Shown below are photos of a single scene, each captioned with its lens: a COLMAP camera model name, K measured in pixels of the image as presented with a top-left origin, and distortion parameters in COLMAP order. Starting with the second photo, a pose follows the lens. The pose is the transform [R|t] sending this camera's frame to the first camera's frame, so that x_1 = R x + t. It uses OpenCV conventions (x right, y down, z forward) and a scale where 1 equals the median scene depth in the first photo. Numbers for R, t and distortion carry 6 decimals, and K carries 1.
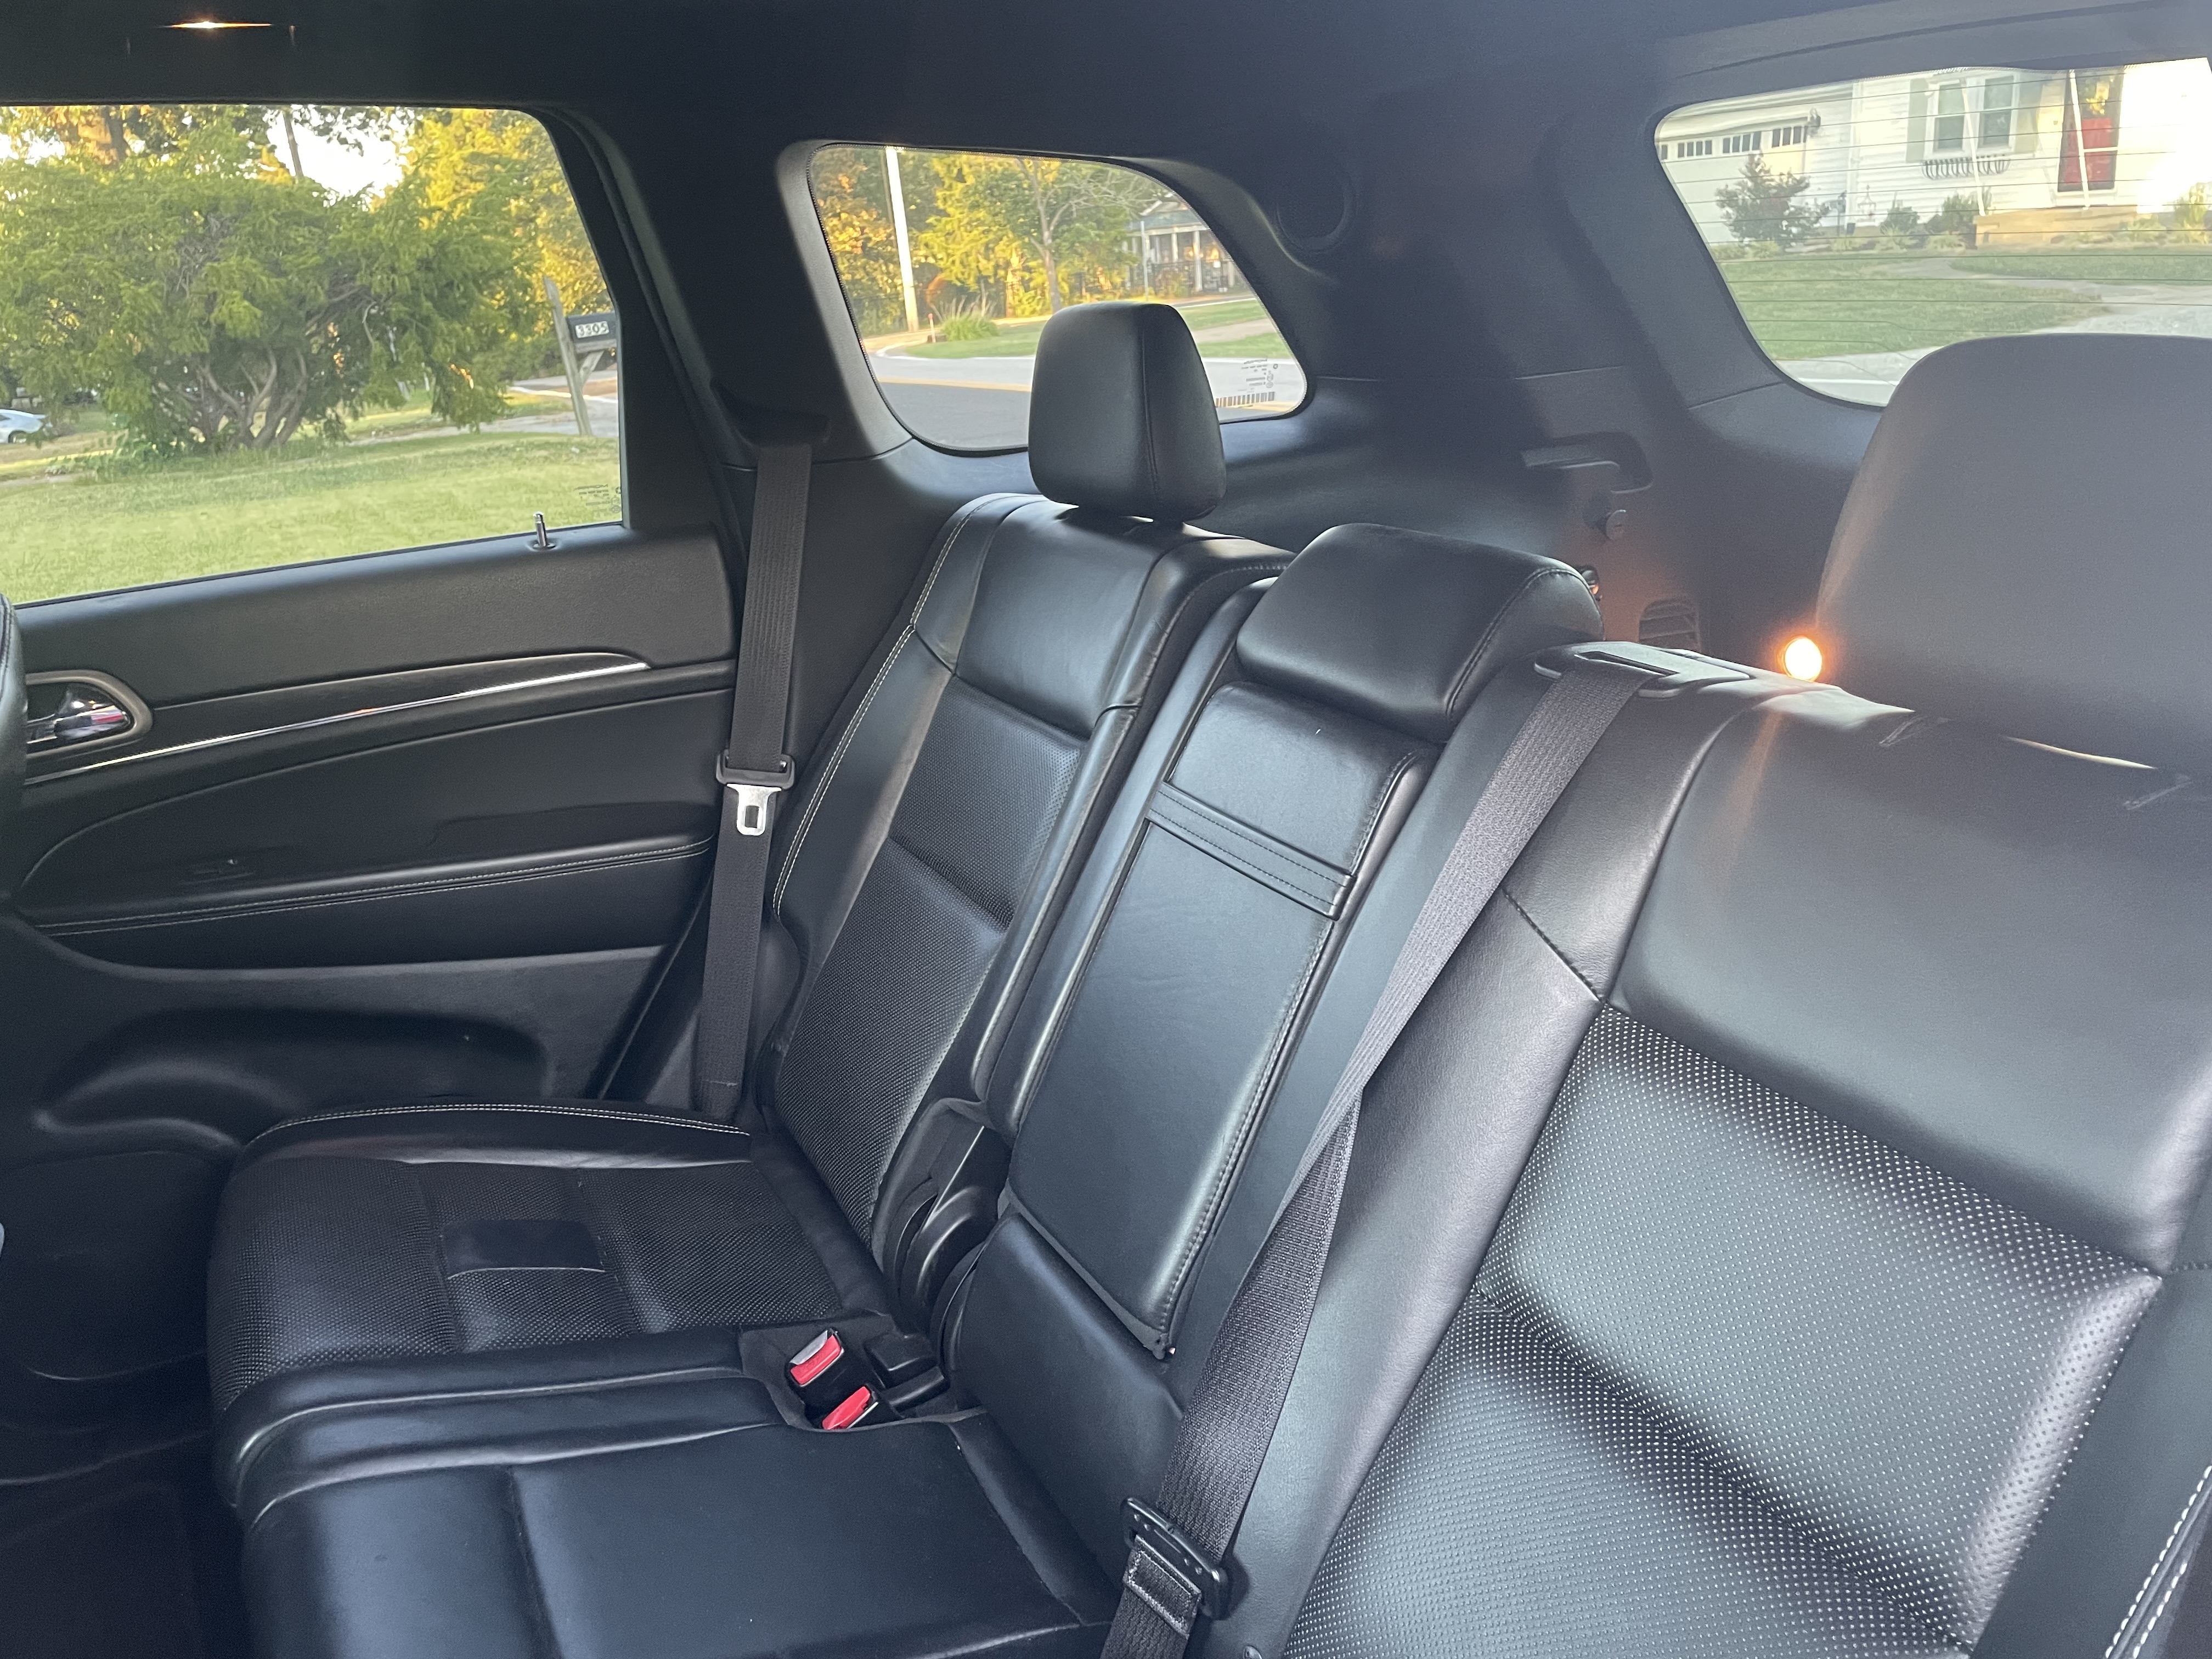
lens RADIAL K [[1681.9, 0, 1123.9], [0, 1681.9, 833.4], [0, 0, 1]] dist [0.080274, -0.109981]
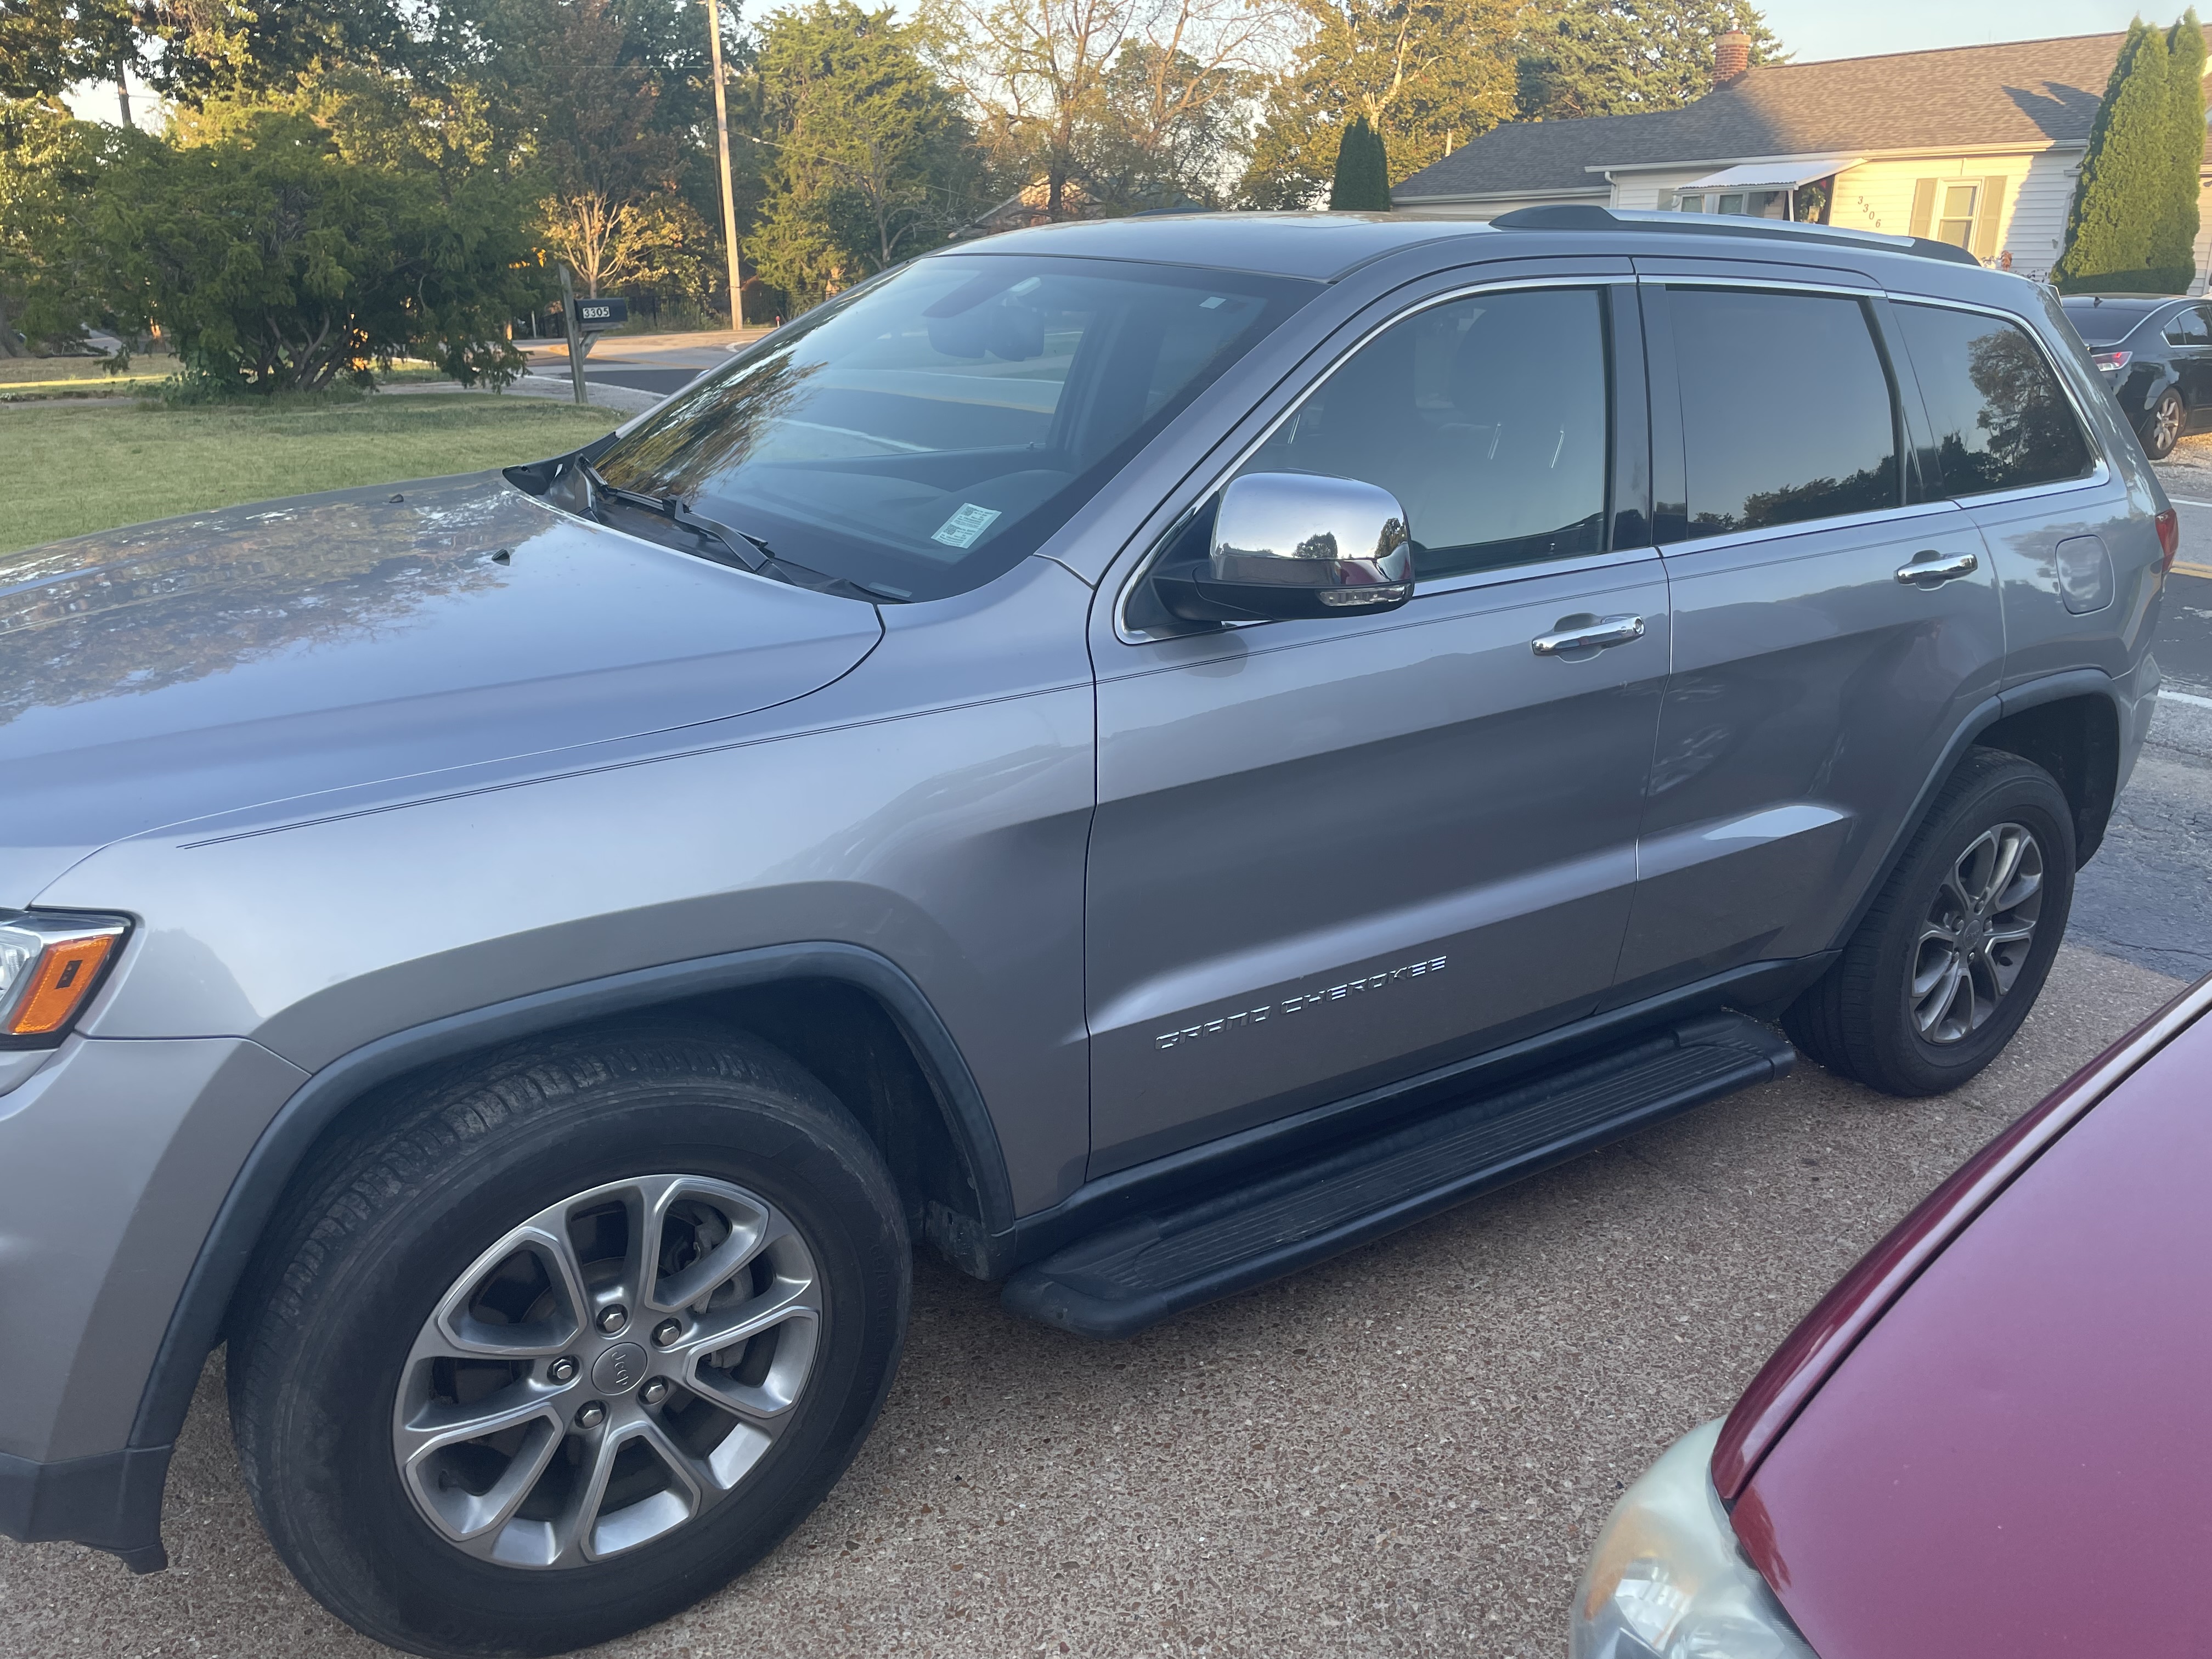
lens RADIAL K [[1681.9, 0, 1123.9], [0, 1681.9, 833.4], [0, 0, 1]] dist [0.080274, -0.109981]
pose [[0.988113, 0.040895, 0.148191, -0.127863], [-0.038893, 0.999109, -0.016381, 0.075684], [-0.148729, 0.010423, 0.988823, -0.234389]]
